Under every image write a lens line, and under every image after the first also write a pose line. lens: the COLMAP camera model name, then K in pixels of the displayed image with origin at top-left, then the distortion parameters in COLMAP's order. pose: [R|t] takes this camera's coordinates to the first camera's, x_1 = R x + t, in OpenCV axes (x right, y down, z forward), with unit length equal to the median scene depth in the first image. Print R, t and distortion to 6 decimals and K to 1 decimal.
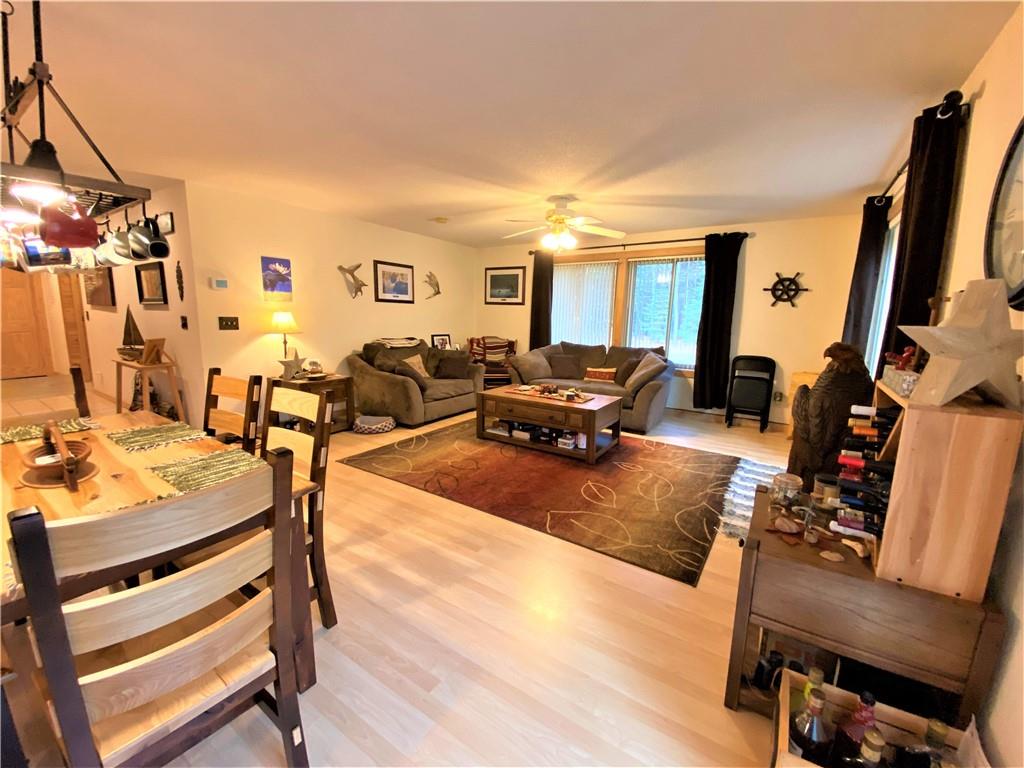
lens RADIAL K [[410.8, 0, 512.0], [0, 410.8, 384.0], [0, 0, 1]] dist [0.032868, -0.022902]
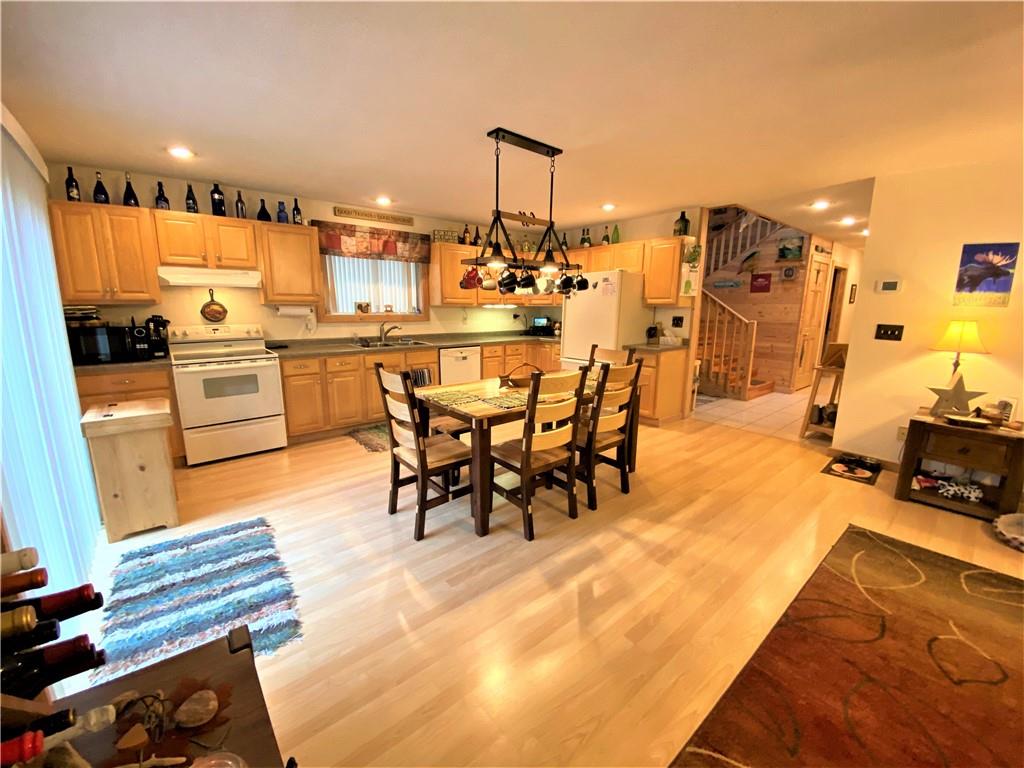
lens RADIAL K [[410.5, 0, 512.0], [0, 410.5, 384.0], [0, 0, 1]] dist [0.031915, -0.029158]
pose [[-0.274961, 0.164375, -0.947300, 0.322371], [-0.178424, 0.959439, 0.218270, -0.085414], [0.944755, 0.229036, -0.234479, 0.463011]]
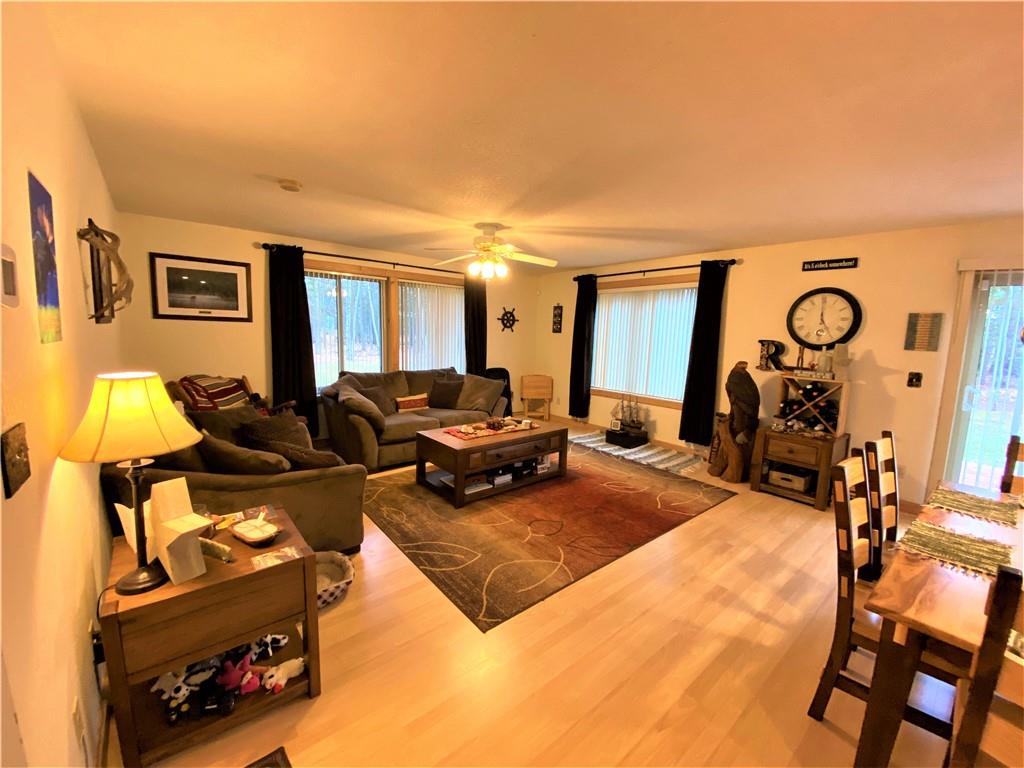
lens RADIAL K [[410.5, 0, 512.0], [0, 410.5, 384.0], [0, 0, 1]] dist [0.031915, -0.029158]
pose [[0.280996, -0.133229, 0.950416, -0.750706], [0.135030, 0.985954, 0.098288, -0.158798], [-0.950162, 0.100716, 0.295039, 0.644115]]
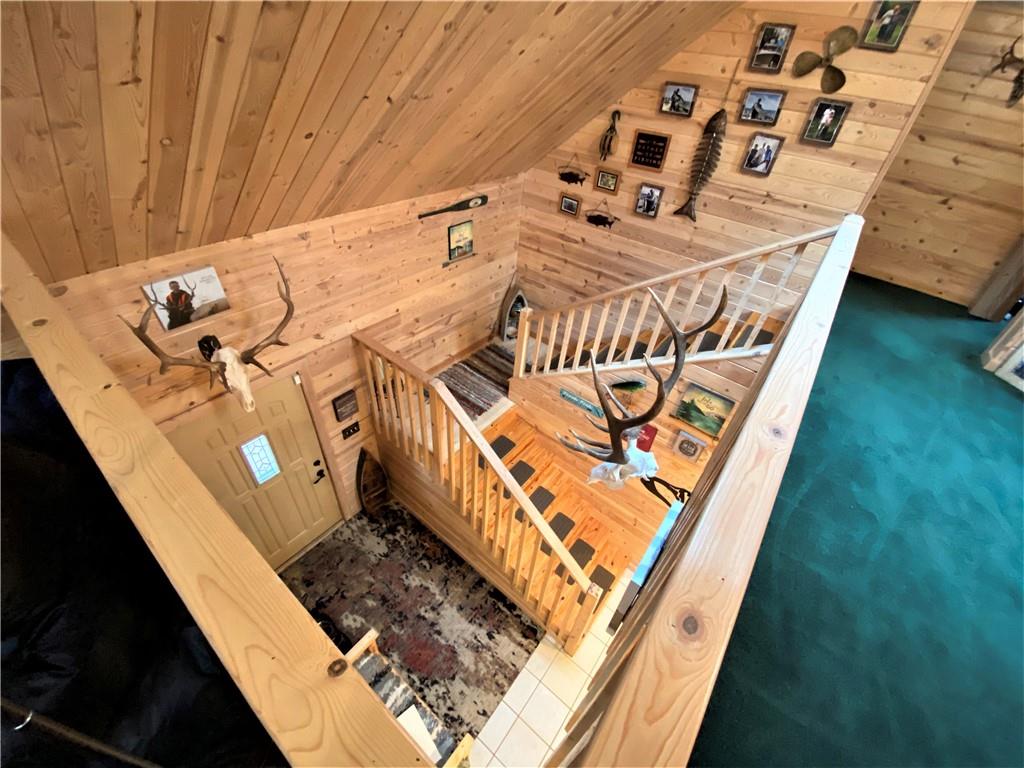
lens RADIAL K [[411.1, 0, 512.0], [0, 411.1, 384.0], [0, 0, 1]] dist [0.024776, -0.022750]
pose [[-0.078827, 0.611550, -0.787269, -0.860770], [-0.249310, 0.752538, 0.609533, -0.755417], [0.965210, 0.244322, 0.093145, 0.563303]]
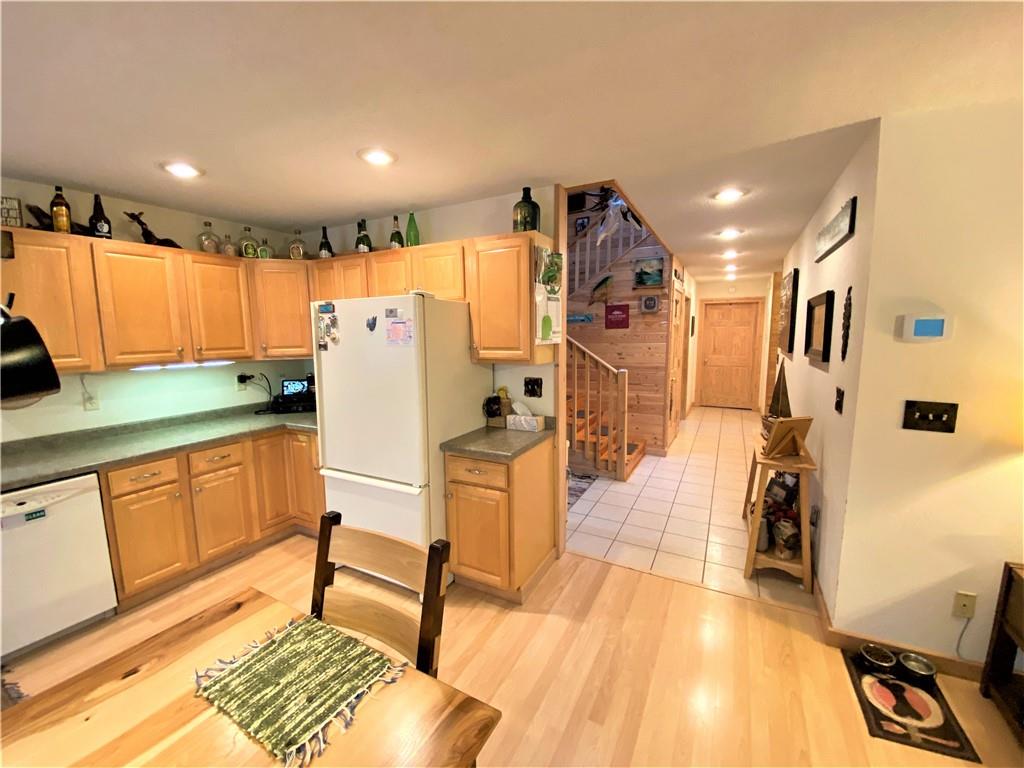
lens RADIAL K [[410.8, 0, 512.0], [0, 410.8, 384.0], [0, 0, 1]] dist [0.032868, -0.022902]
pose [[0.101294, 0.104743, -0.989327, -0.280983], [-0.158253, 0.983476, 0.087921, -0.138630], [0.982189, 0.147658, 0.116196, 0.481783]]
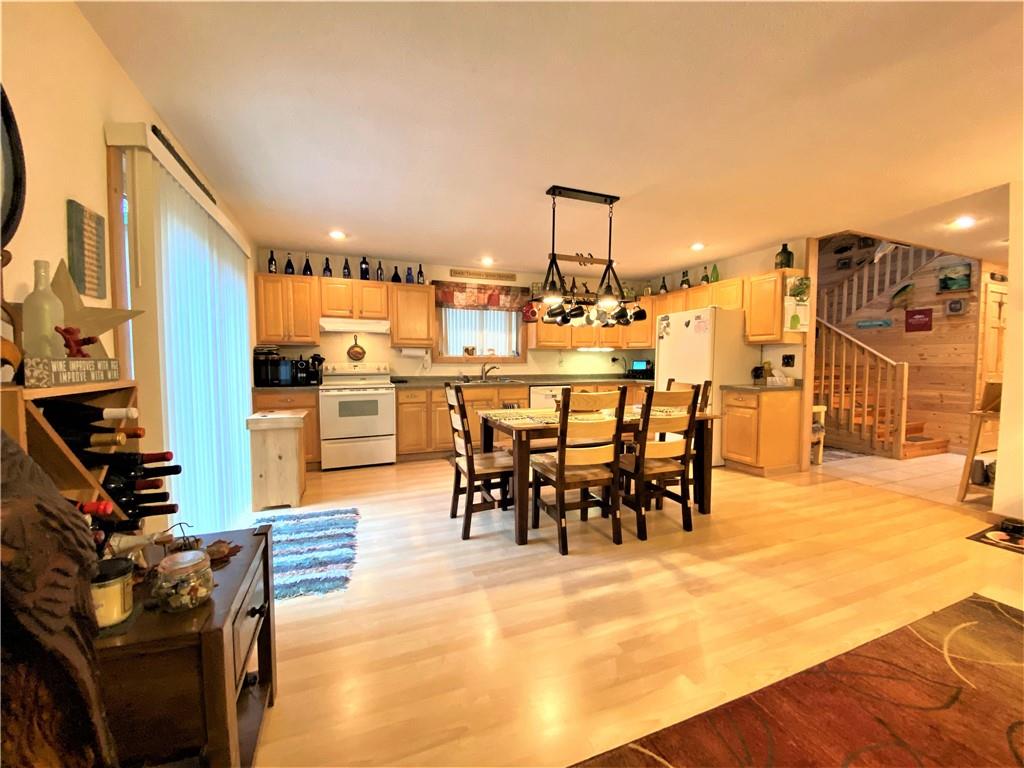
lens RADIAL K [[411.1, 0, 512.0], [0, 411.1, 384.0], [0, 0, 1]] dist [0.024776, -0.022750]
pose [[-0.567602, 0.027477, -0.822845, 0.325663], [-0.152735, 0.978580, 0.138035, -0.064069], [0.809012, 0.204026, -0.551247, 0.611642]]
